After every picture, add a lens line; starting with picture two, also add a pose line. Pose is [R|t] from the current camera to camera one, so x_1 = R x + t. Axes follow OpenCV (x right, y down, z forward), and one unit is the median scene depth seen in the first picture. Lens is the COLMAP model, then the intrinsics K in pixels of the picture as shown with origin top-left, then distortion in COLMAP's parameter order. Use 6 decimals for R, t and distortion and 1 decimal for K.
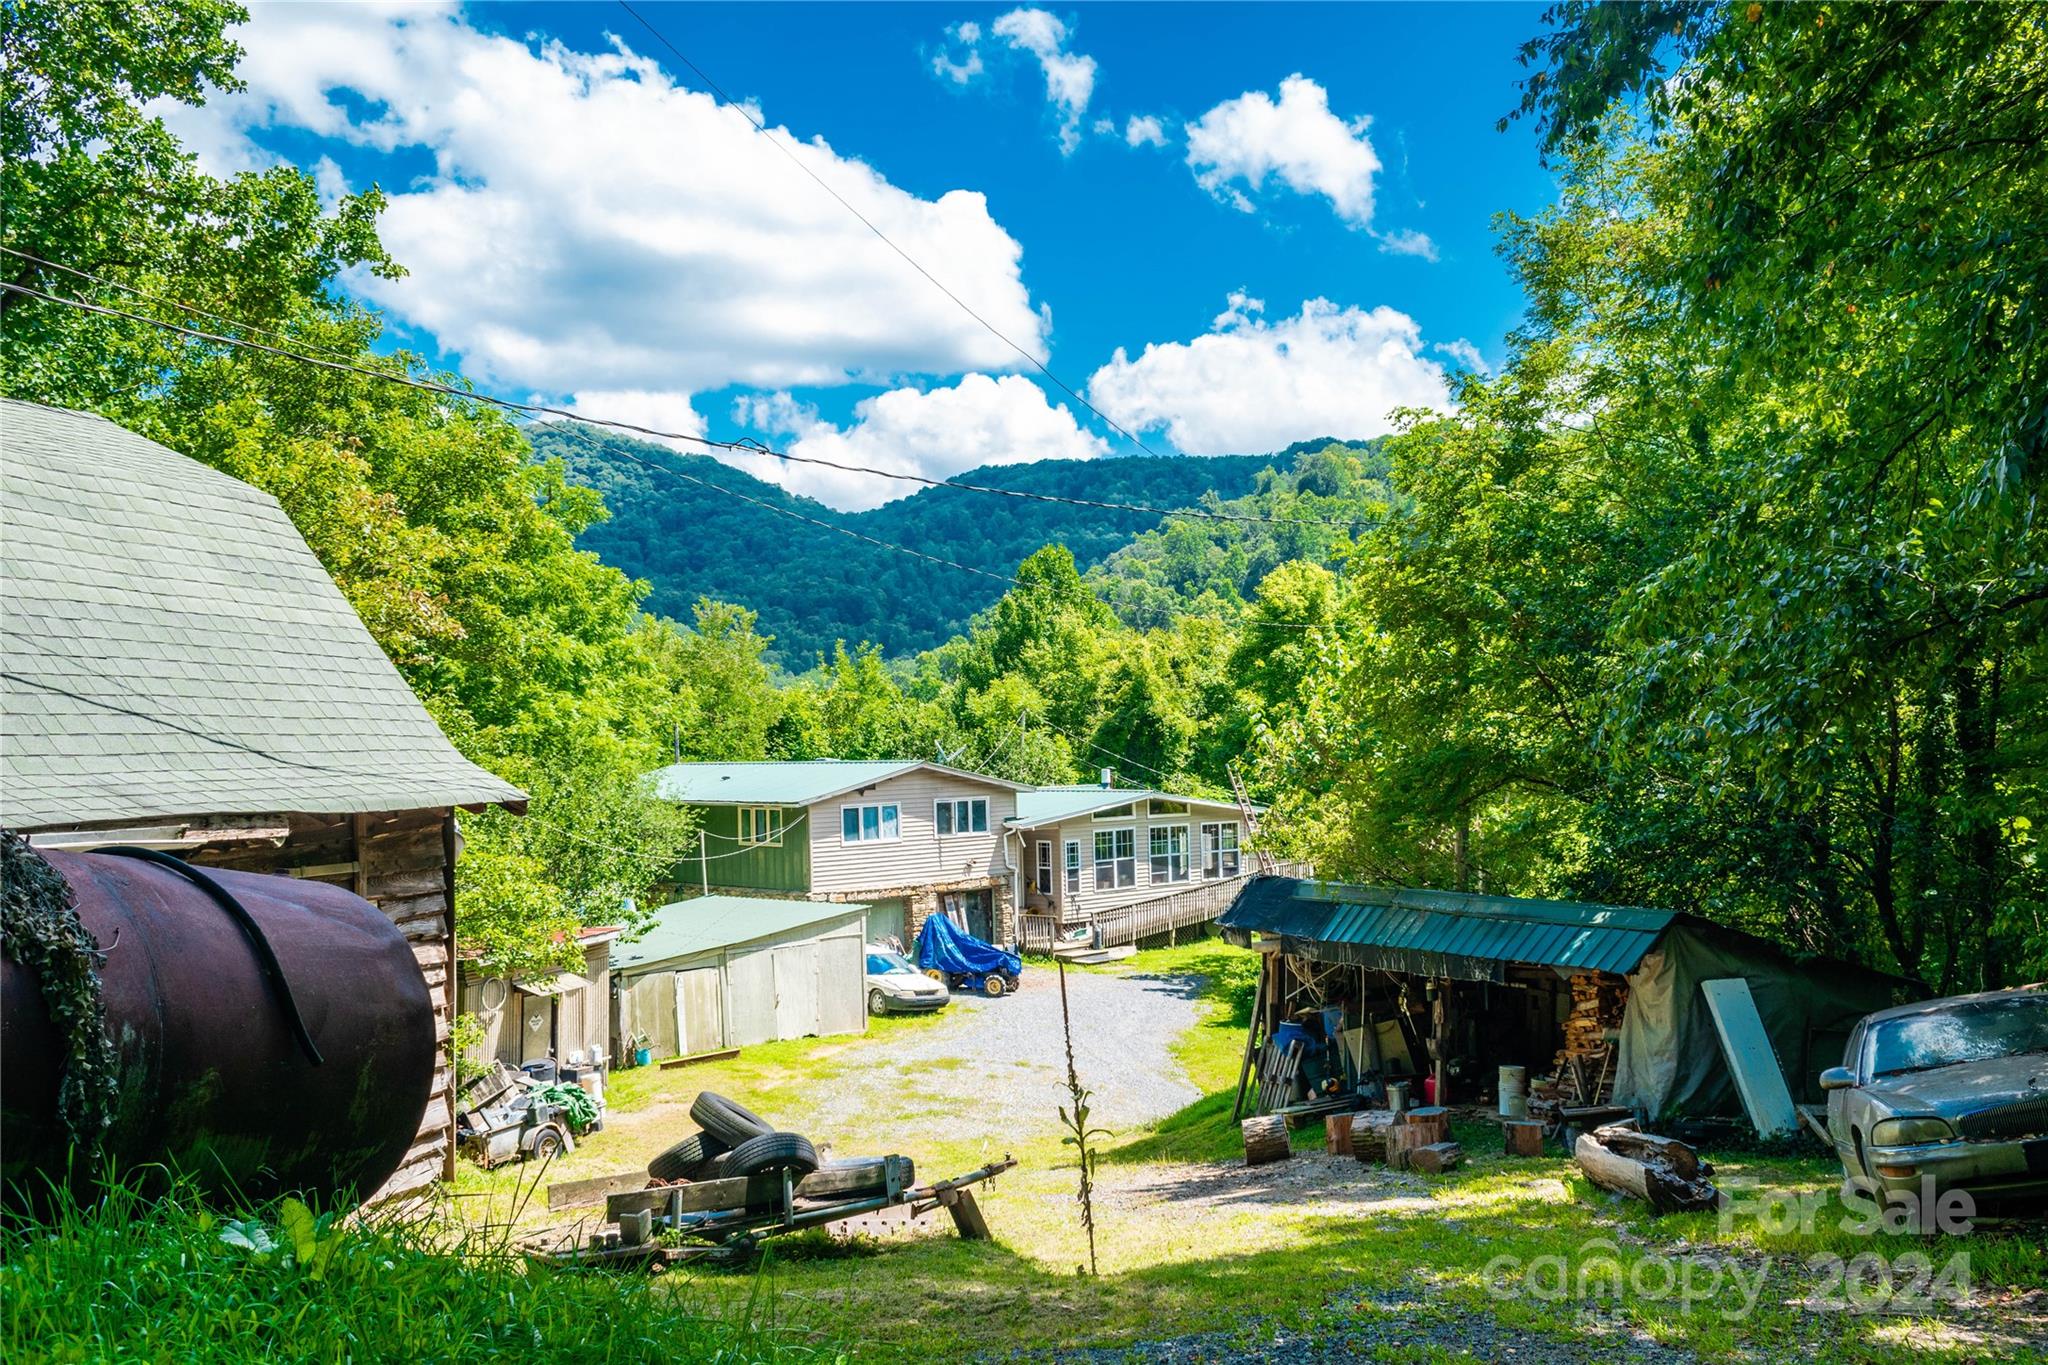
lens RADIAL K [[1978.6, 0, 1024.0], [0, 1978.6, 682.5], [0, 0, 1]] dist [0.012638, 0.002002]
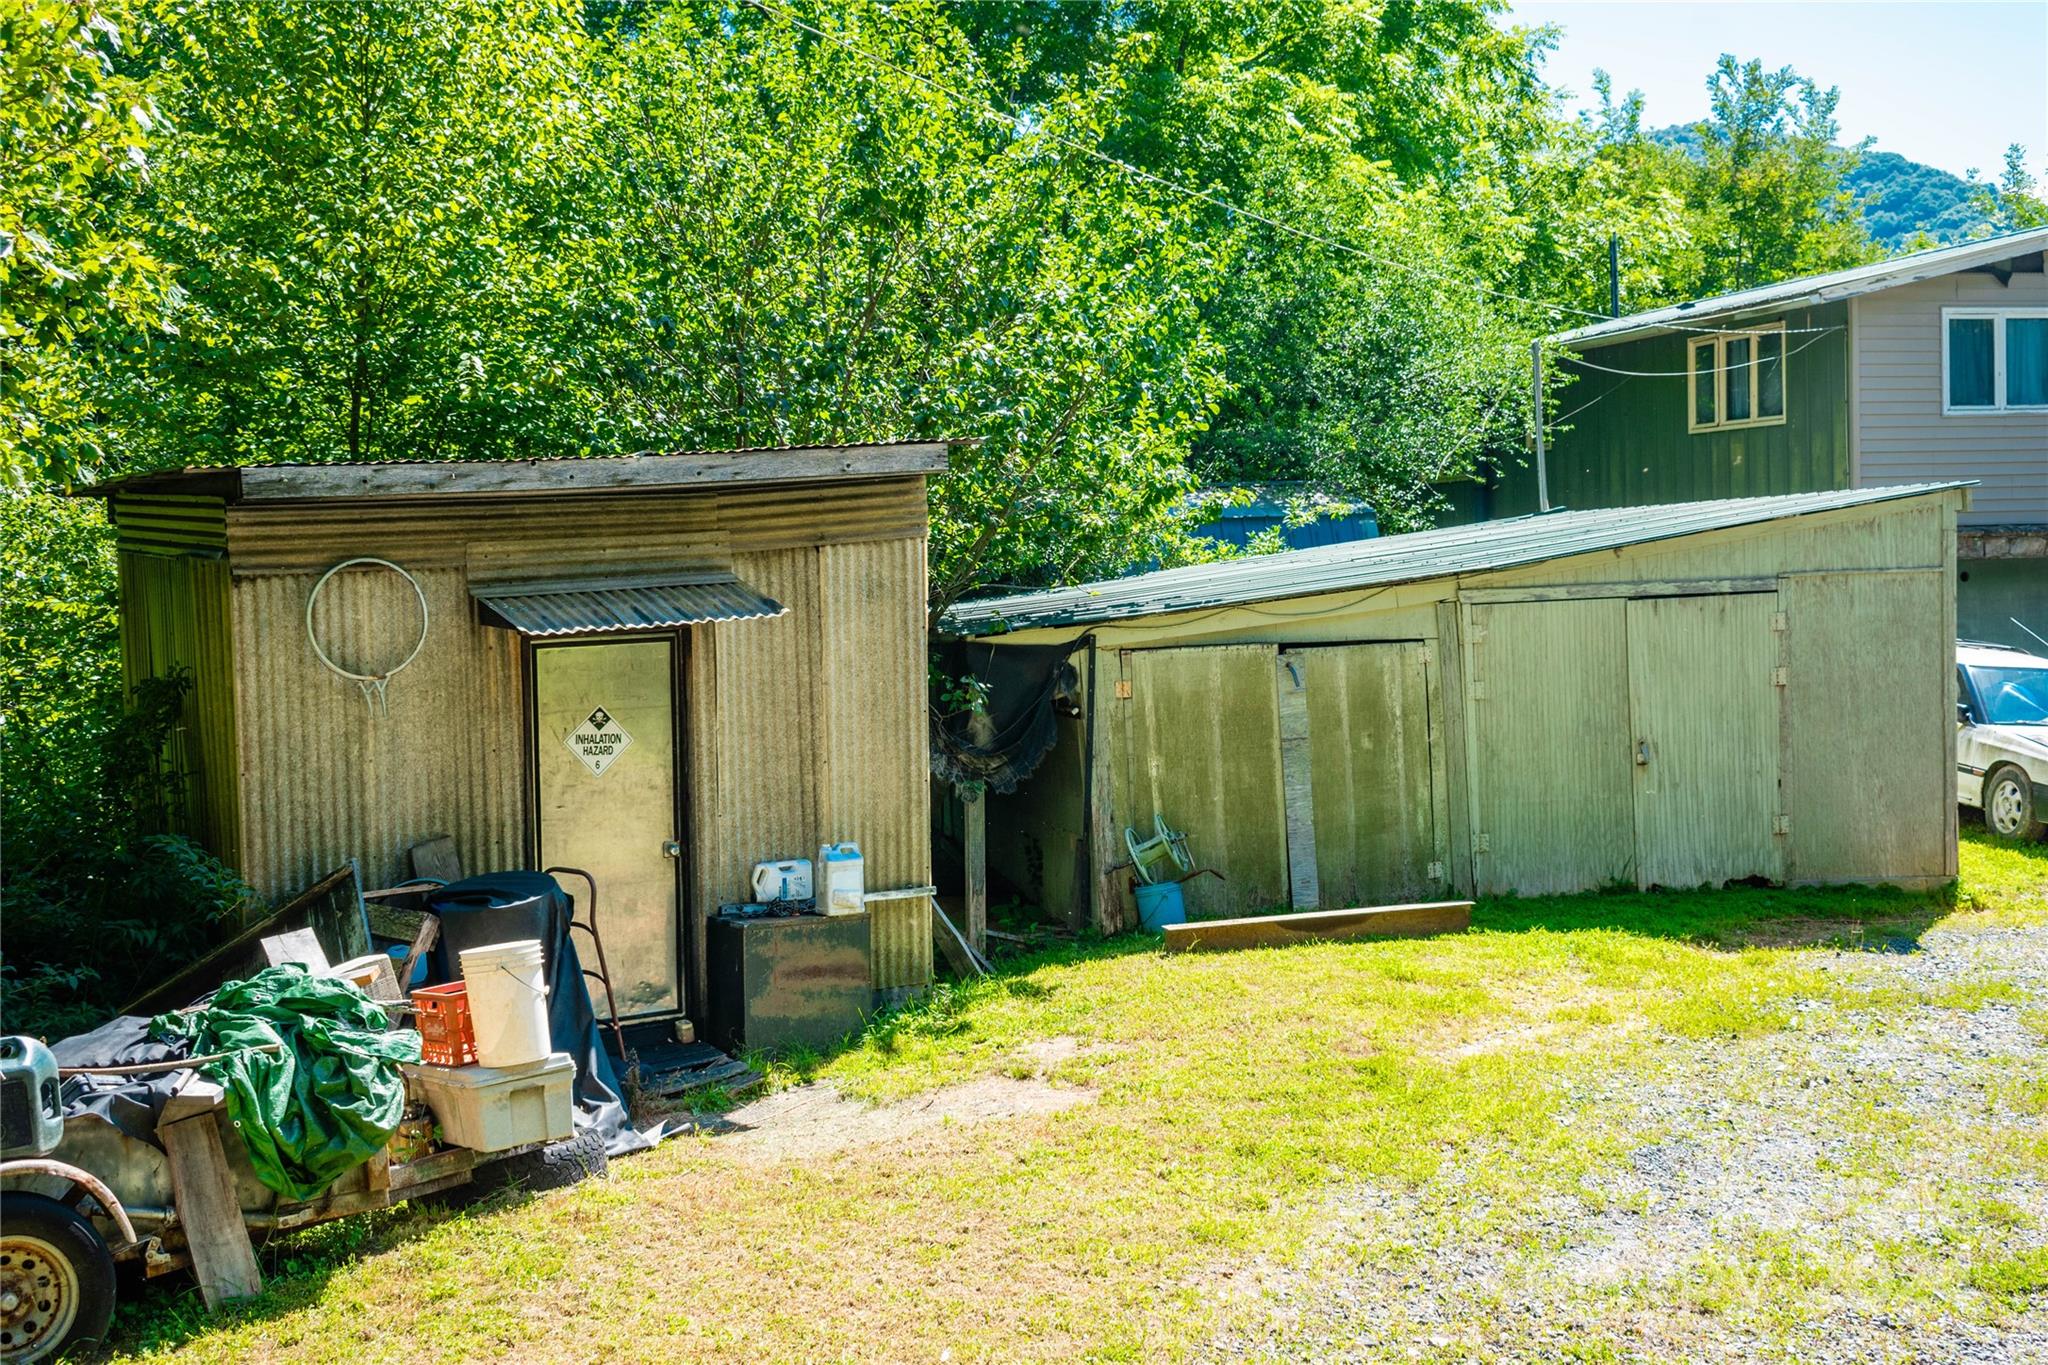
lens RADIAL K [[2427.9, 0, 1024.0], [0, 2427.9, 682.5], [0, 0, 1]] dist [0.002006, -0.014537]
pose [[0.876232, 0.026081, -0.481183, -0.019141], [0.016283, 0.996362, 0.083656, 0.086803], [0.481614, -0.081138, 0.872620, 0.470451]]
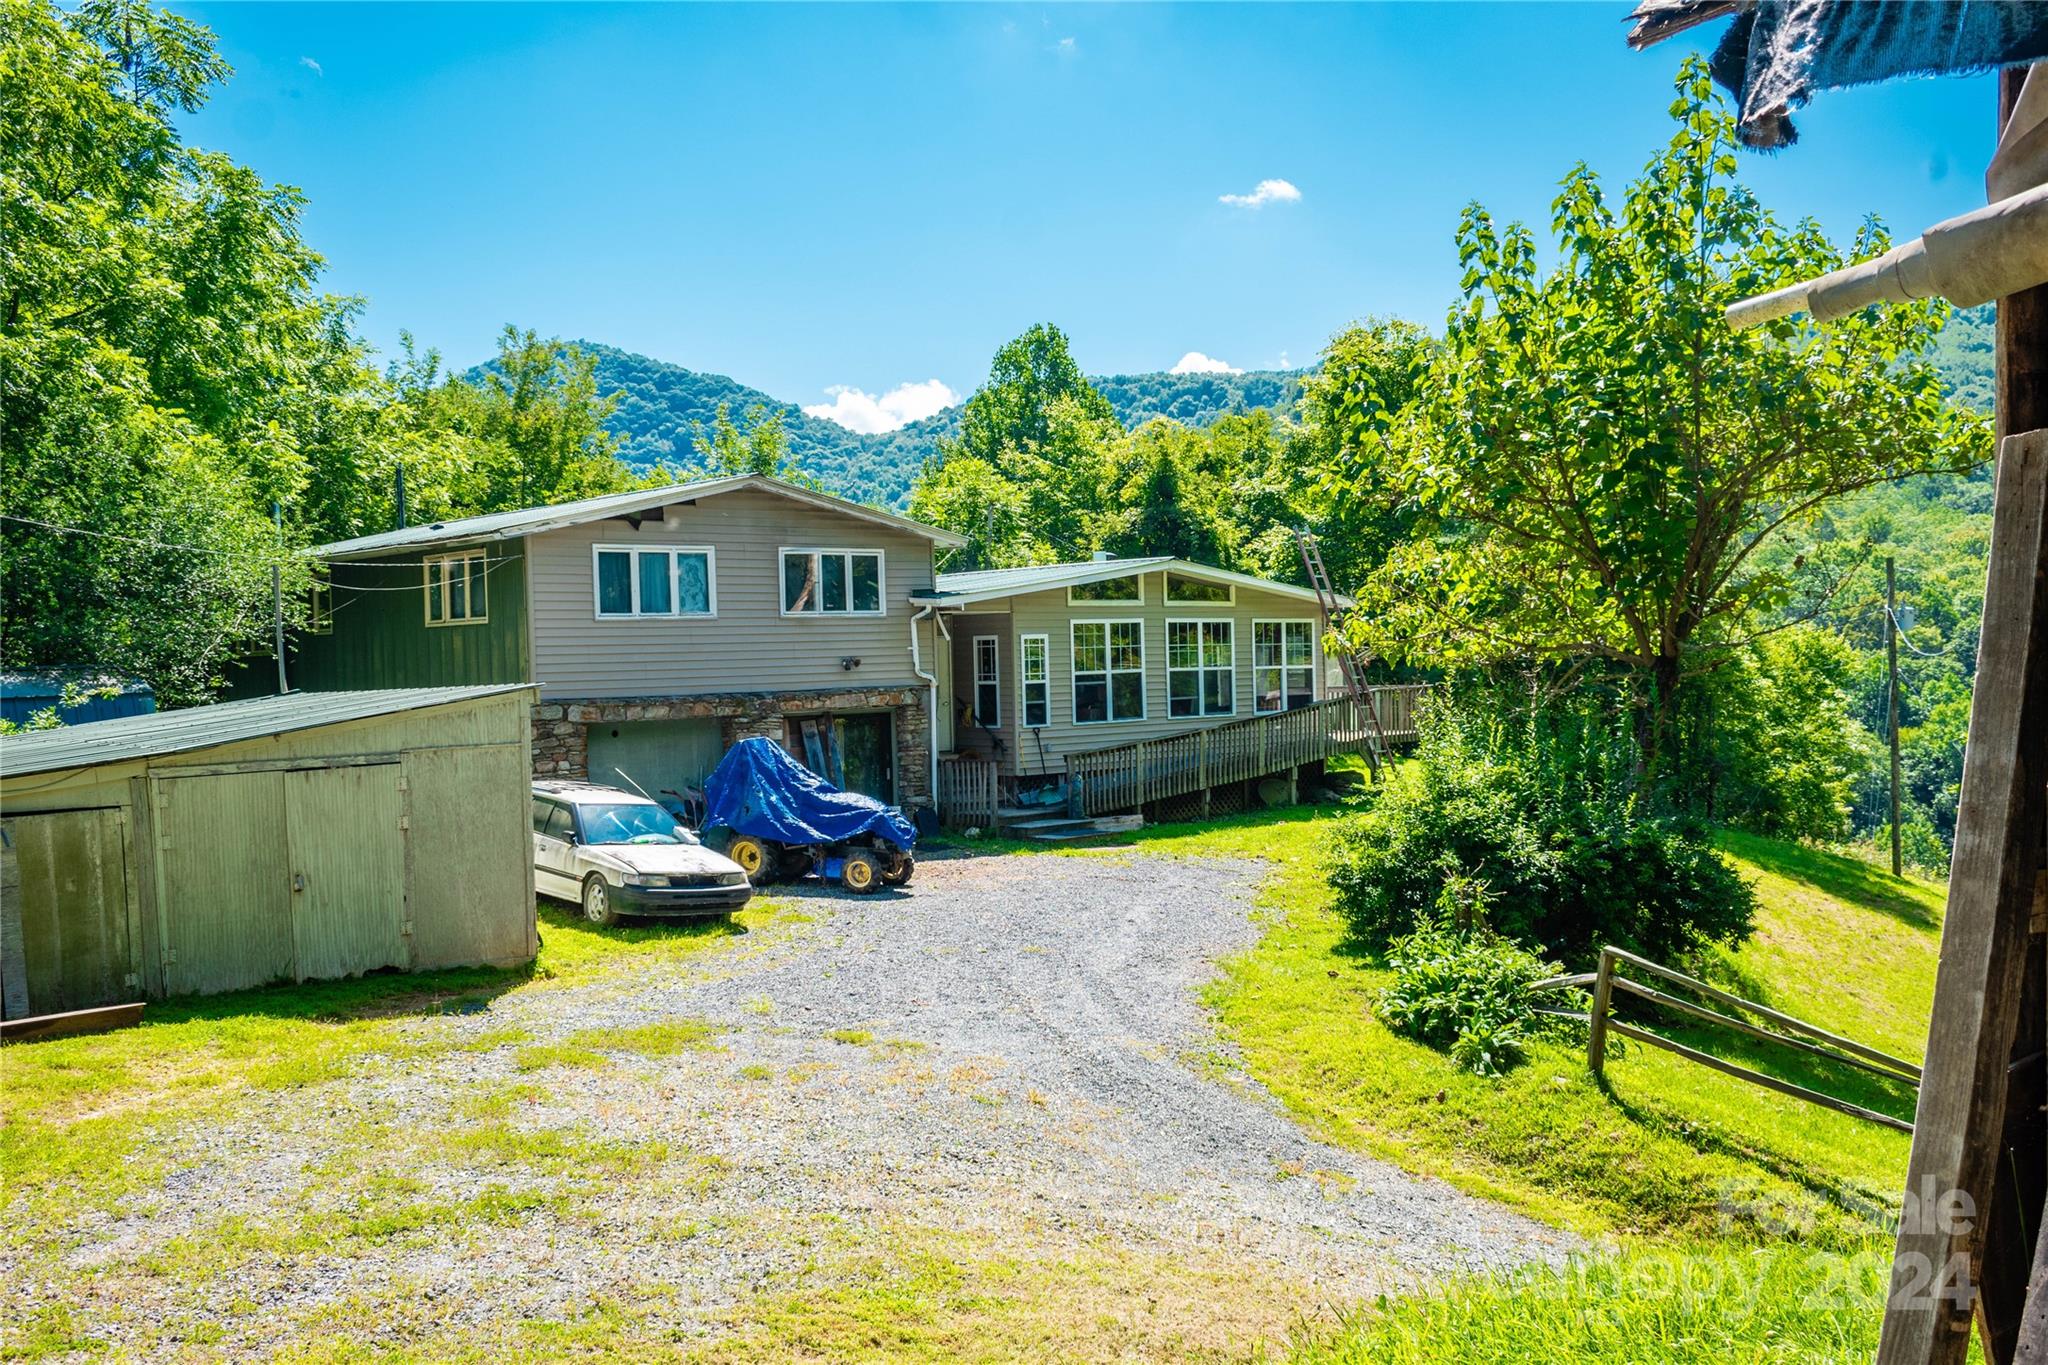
lens RADIAL K [[1978.6, 0, 1024.0], [0, 1978.6, 682.5], [0, 0, 1]] dist [0.012638, 0.002002]
pose [[0.999904, -0.003603, -0.013405, 0.030572], [0.004067, 0.999387, 0.034769, 0.076760], [0.013272, -0.034820, 0.999305, 0.434372]]
